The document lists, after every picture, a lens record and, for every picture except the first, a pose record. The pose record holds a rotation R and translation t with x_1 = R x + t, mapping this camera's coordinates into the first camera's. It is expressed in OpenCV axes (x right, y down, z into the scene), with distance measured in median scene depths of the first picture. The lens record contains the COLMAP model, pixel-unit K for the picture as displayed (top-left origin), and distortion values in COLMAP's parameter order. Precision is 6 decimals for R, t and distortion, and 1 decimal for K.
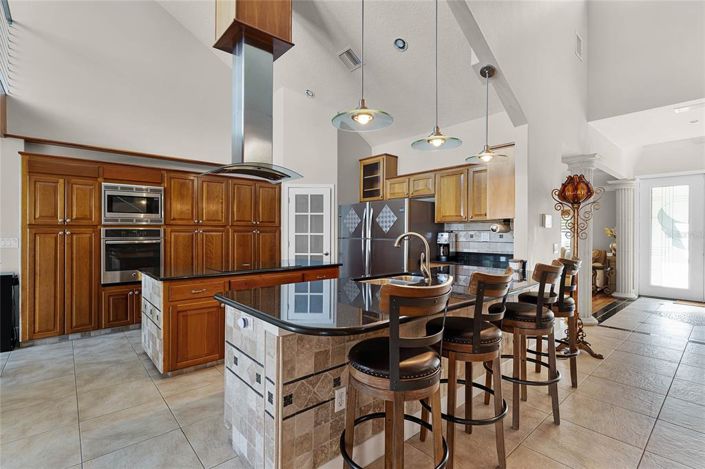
lens RADIAL K [[324.4, 0, 339.0], [0, 324.4, 232.2], [0, 0, 1]] dist [0.004488, -0.000212]
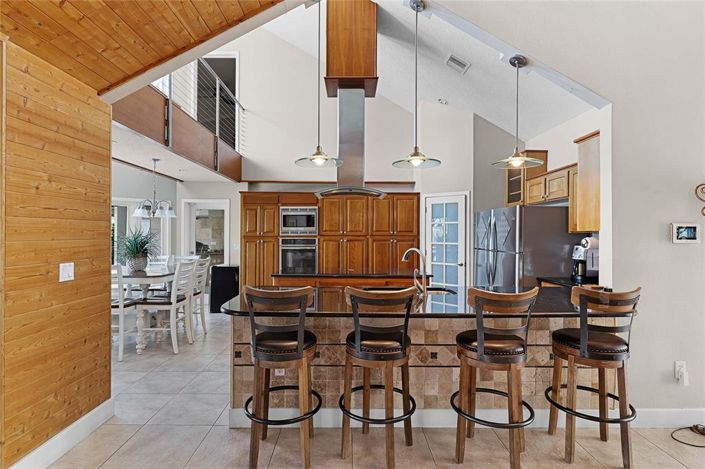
lens RADIAL K [[341.6, 0, 349.6], [0, 341.6, 234.6], [0, 0, 1]] dist [-0.004951, -0.000191]
pose [[0.776921, -0.000519, -0.629598, 0.424950], [-0.002149, 0.999992, -0.003475, -0.021233], [0.629595, 0.004053, 0.776913, 0.013745]]
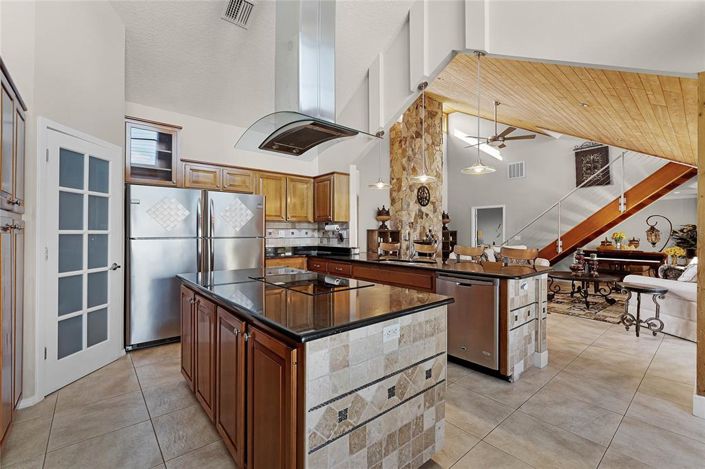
lens RADIAL K [[307.2, 0, 351.0], [0, 307.2, 231.0], [0, 0, 1]] dist [-0.003708, -0.000337]
pose [[0.010188, 0.003232, 0.999943, -0.716590], [0.003046, 0.999990, -0.003263, 0.008443], [-0.999943, 0.003079, 0.010178, 0.730640]]
